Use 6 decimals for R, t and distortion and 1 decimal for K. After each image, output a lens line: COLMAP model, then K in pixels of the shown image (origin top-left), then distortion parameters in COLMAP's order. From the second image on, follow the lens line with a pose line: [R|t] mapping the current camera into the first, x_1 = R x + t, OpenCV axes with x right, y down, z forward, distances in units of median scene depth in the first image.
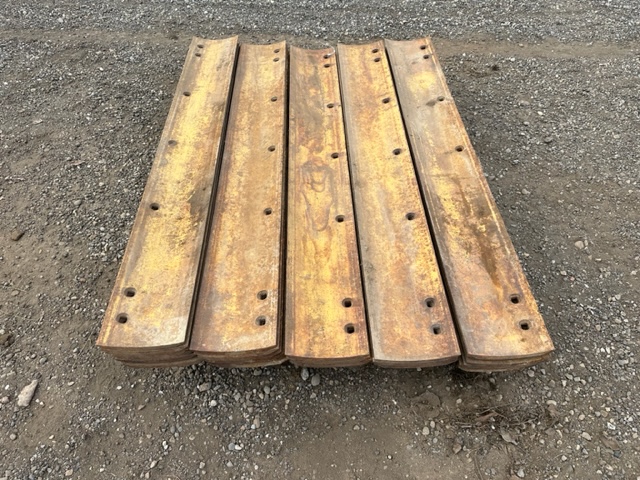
lens RADIAL K [[447.2, 0, 322.4], [0, 447.2, 241.4], [0, 0, 1]] dist [0.156330, -0.289374]
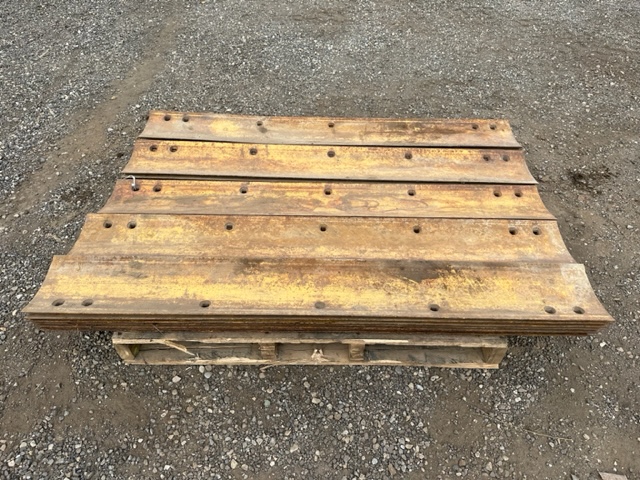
lens RADIAL K [[447.2, 0, 322.4], [0, 447.2, 241.4], [0, 0, 1]] dist [0.156330, -0.289374]
pose [[0.036394, -0.691244, 0.721705, -0.834432], [0.746379, 0.499029, 0.440328, -0.626685], [-0.664525, 0.522640, 0.534091, 0.542409]]
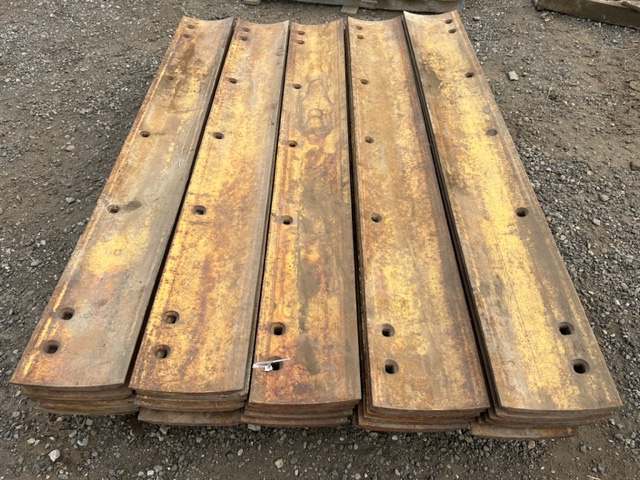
lens RADIAL K [[447.2, 0, 322.4], [0, 447.2, 241.4], [0, 0, 1]] dist [0.156330, -0.289374]
pose [[-0.998655, -0.015169, 0.049586, -0.074243], [0.051362, -0.157885, 0.986121, -1.089299], [-0.007130, 0.987341, 0.158452, 1.096295]]
